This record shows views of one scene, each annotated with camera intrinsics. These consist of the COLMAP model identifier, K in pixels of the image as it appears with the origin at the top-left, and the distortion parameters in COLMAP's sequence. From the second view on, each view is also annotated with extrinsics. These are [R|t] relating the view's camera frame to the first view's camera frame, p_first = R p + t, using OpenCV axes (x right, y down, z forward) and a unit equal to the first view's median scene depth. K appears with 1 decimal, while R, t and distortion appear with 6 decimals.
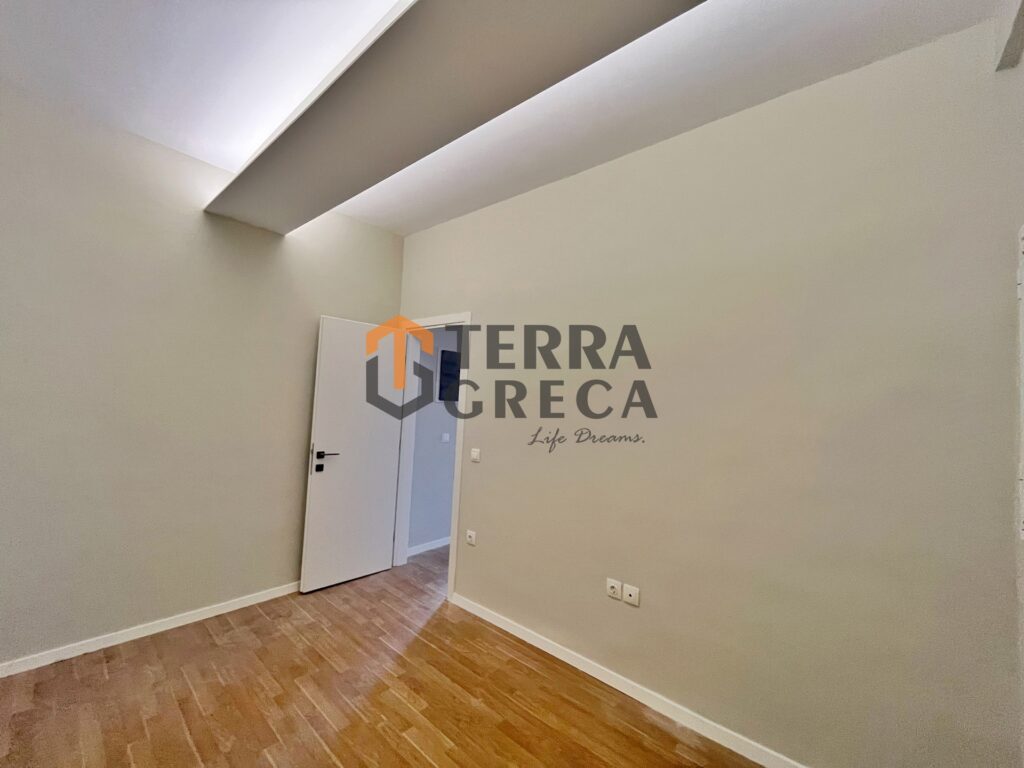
lens RADIAL K [[414.7, 0, 521.7], [0, 414.7, 380.7], [0, 0, 1]] dist [-0.000064, -0.000525]
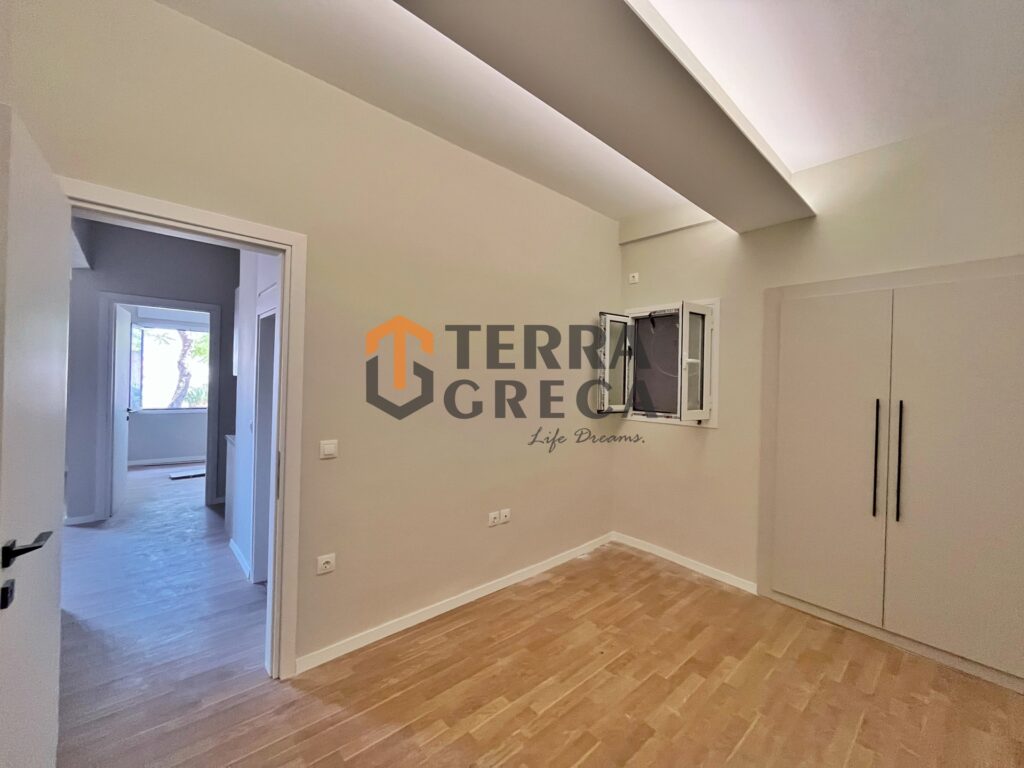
lens RADIAL K [[416.1, 0, 509.8], [0, 416.1, 384.2], [0, 0, 1]] dist [-0.001411, -0.000259]
pose [[0.146051, -0.055989, 0.987691, -0.958348], [-0.065864, 0.995632, 0.066179, 0.003901], [-0.987082, -0.074719, 0.141726, 0.766122]]
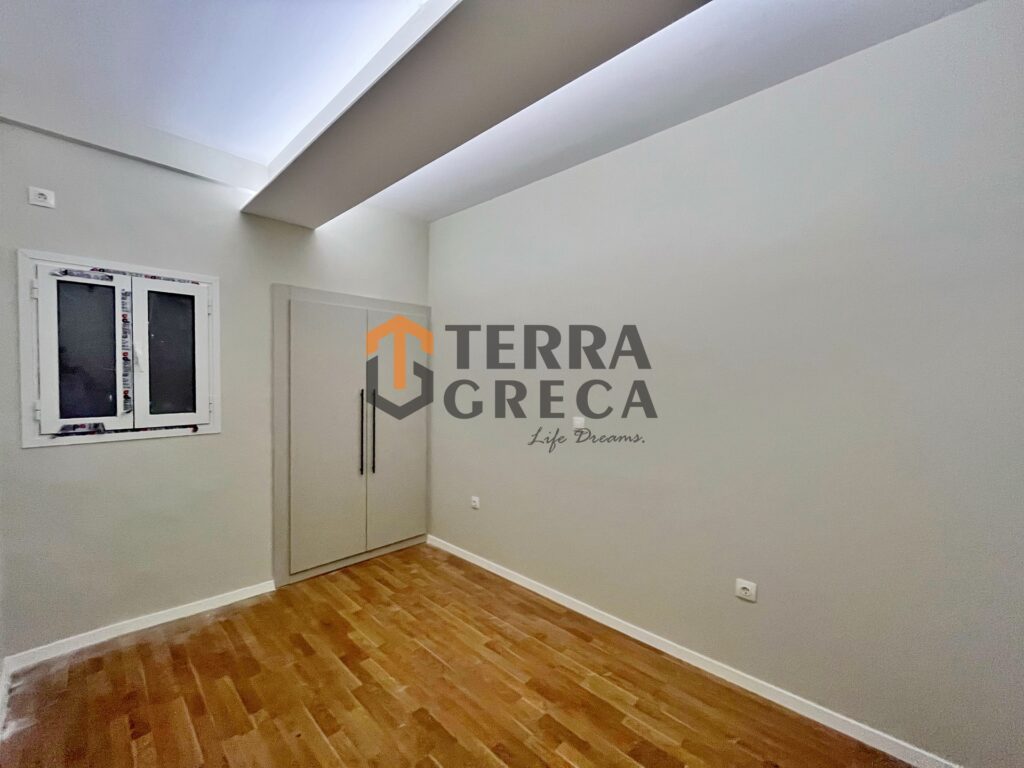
lens RADIAL K [[416.1, 0, 509.8], [0, 416.1, 384.2], [0, 0, 1]] dist [-0.001411, -0.000259]
pose [[-0.996449, -0.065679, 0.052688, -0.398455], [-0.067160, 0.997381, -0.026856, 0.034968], [-0.050786, -0.030299, -0.998250, 1.381736]]
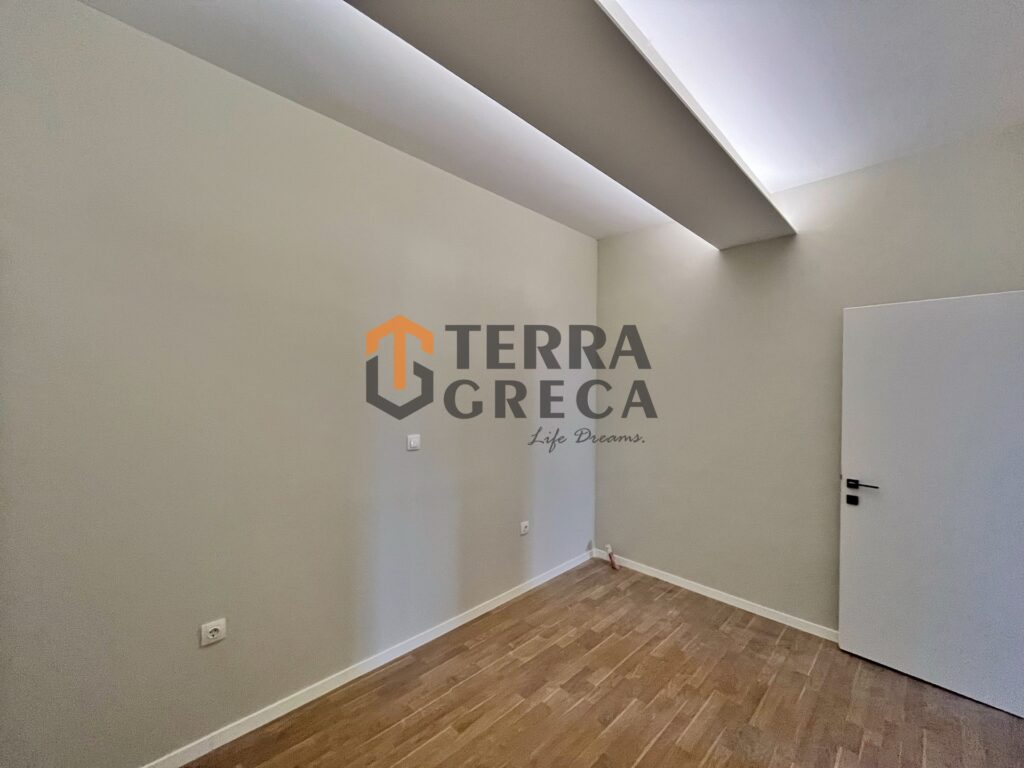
lens RADIAL K [[416.1, 0, 509.8], [0, 416.1, 384.2], [0, 0, 1]] dist [-0.001411, -0.000259]
pose [[-0.083366, -0.058789, -0.994783, 0.485948], [0.024488, 0.997836, -0.061022, 0.028557], [0.996218, -0.029448, -0.081745, 0.549470]]
